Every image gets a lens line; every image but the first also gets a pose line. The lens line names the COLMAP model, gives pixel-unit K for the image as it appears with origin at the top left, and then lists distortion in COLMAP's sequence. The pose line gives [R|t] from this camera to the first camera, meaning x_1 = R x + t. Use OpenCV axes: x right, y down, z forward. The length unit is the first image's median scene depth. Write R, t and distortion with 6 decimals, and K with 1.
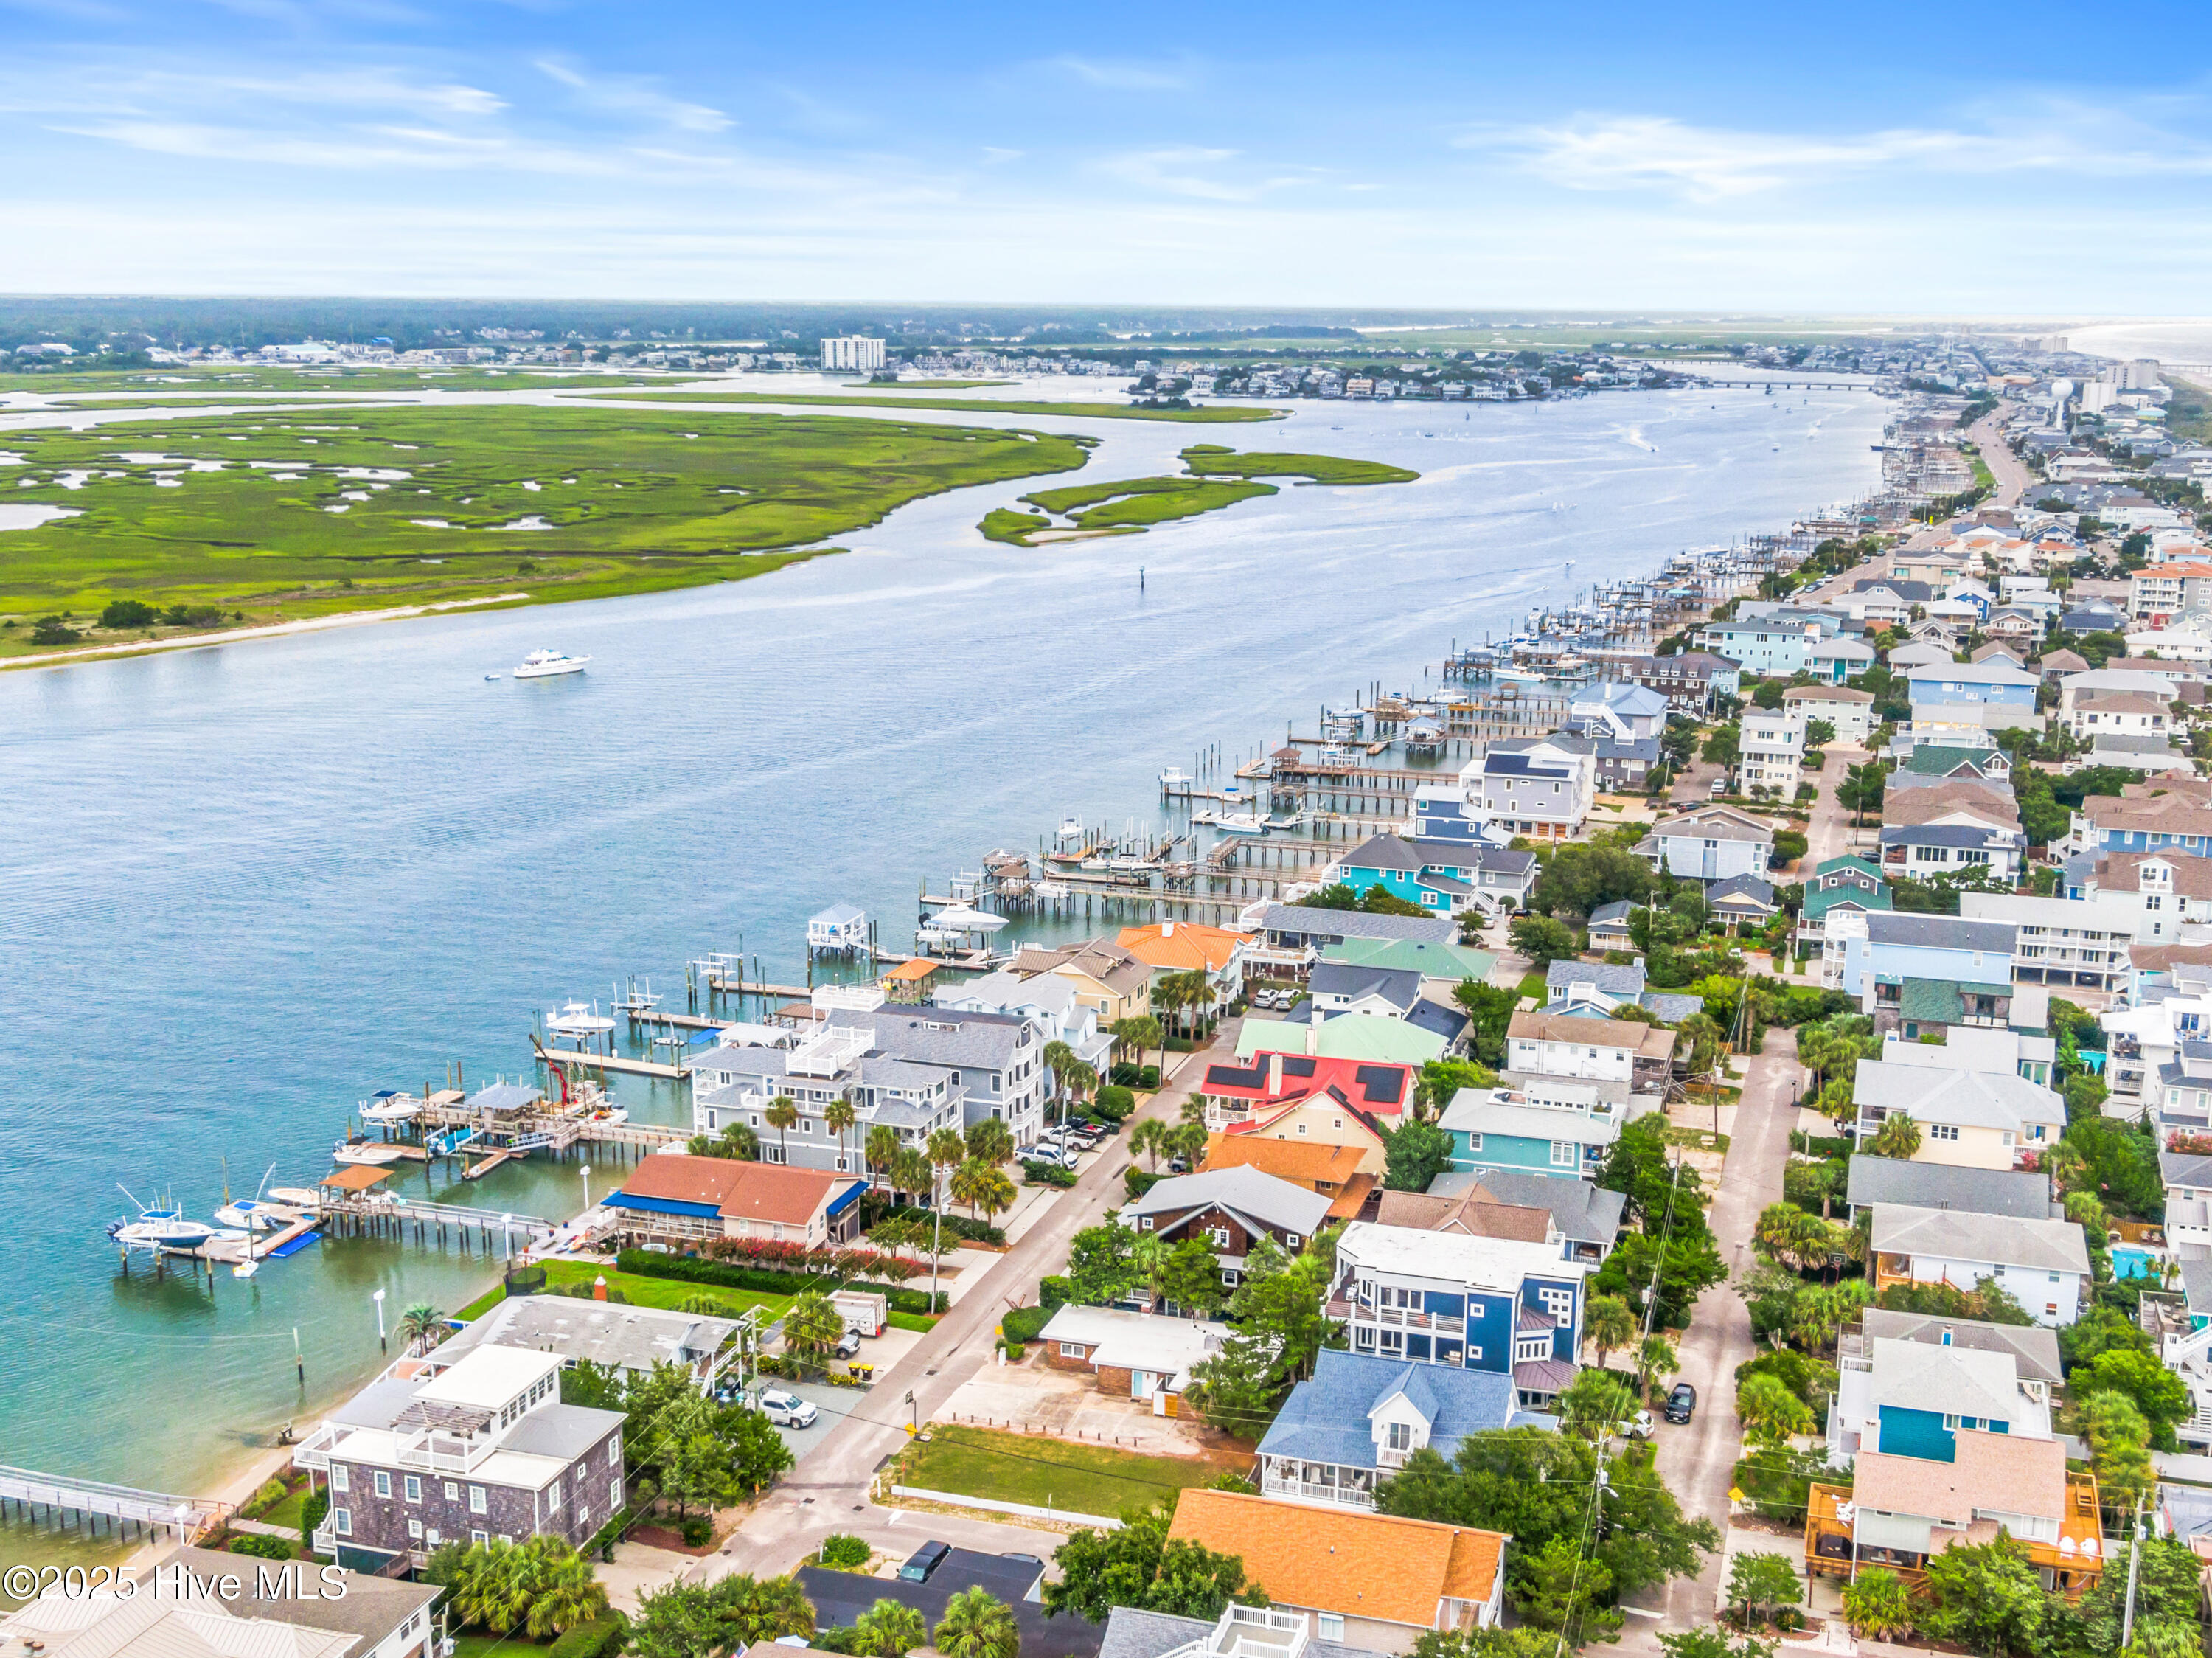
lens RADIAL K [[2509.1, 0, 1106.3], [0, 2509.1, 825.4], [0, 0, 1]] dist [-0.002702, 0.000000]
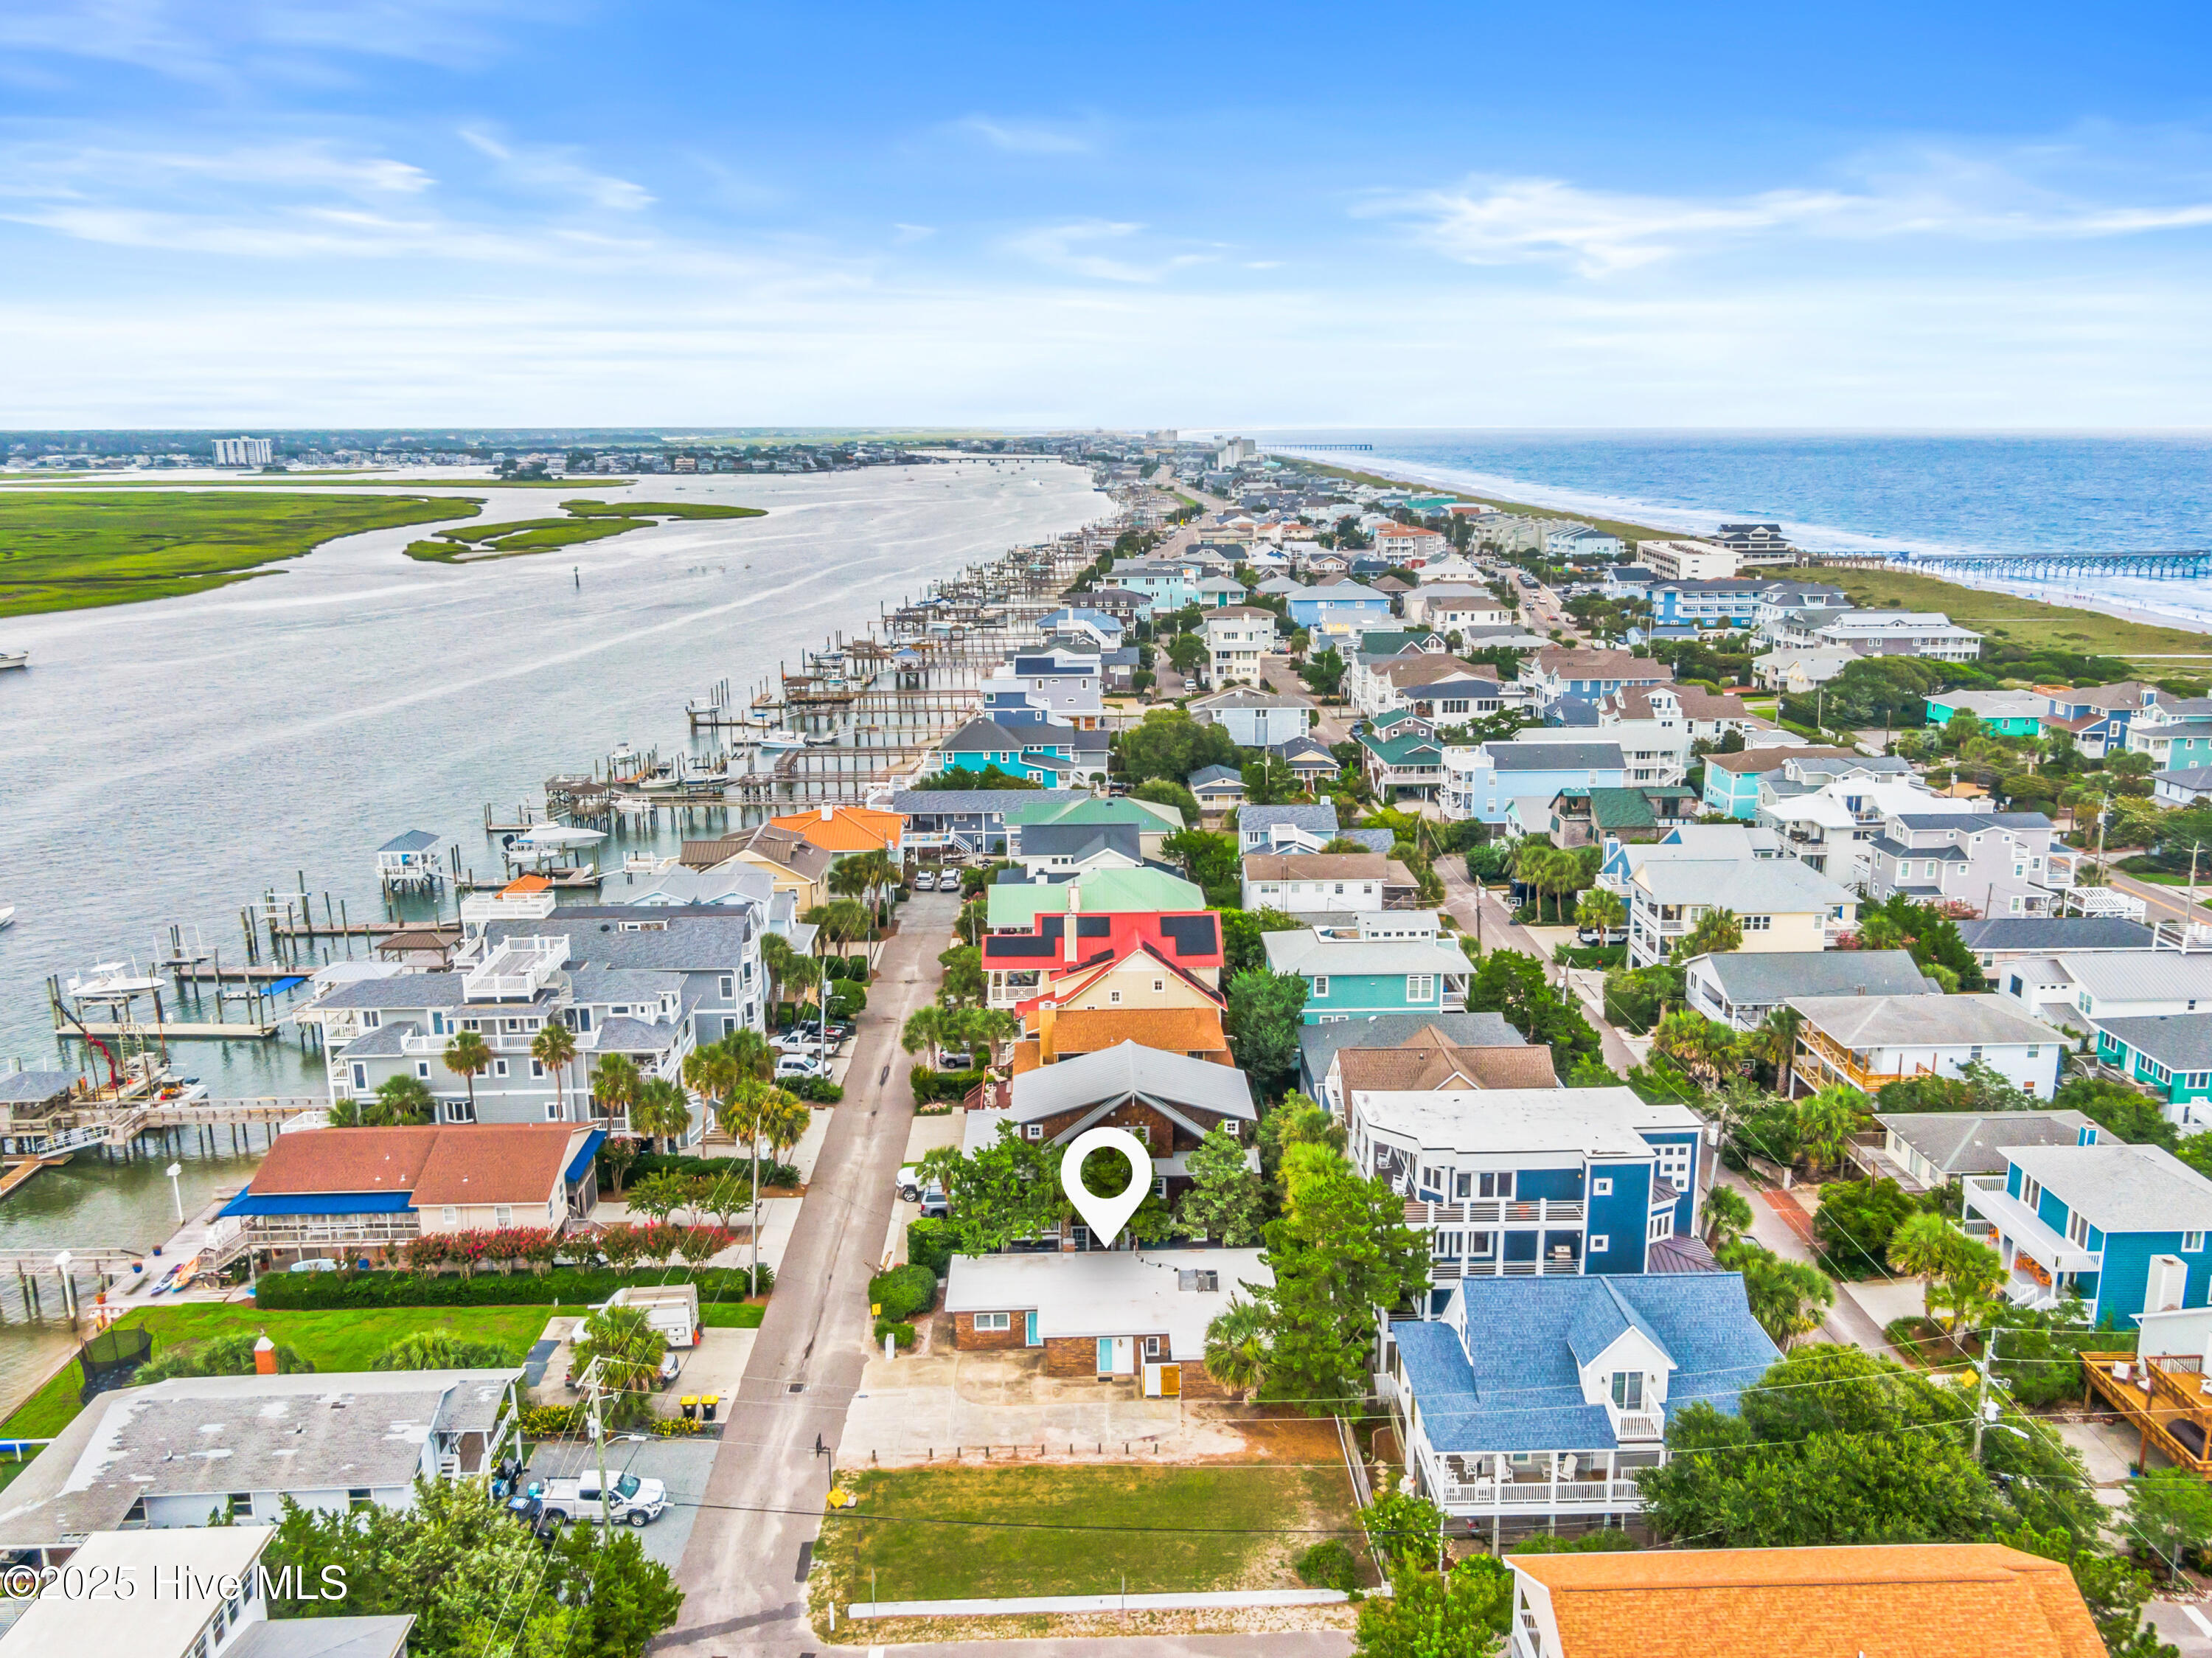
lens RADIAL K [[1796.6, 0, 1111.7], [0, 1796.6, 837.9], [0, 0, 1]] dist [0.008531, 0.000225]
pose [[0.938911, -0.084417, 0.333646, -0.111469], [0.079634, 0.996430, 0.028014, 0.046275], [-0.334820, 0.000267, 0.942282, 0.393772]]
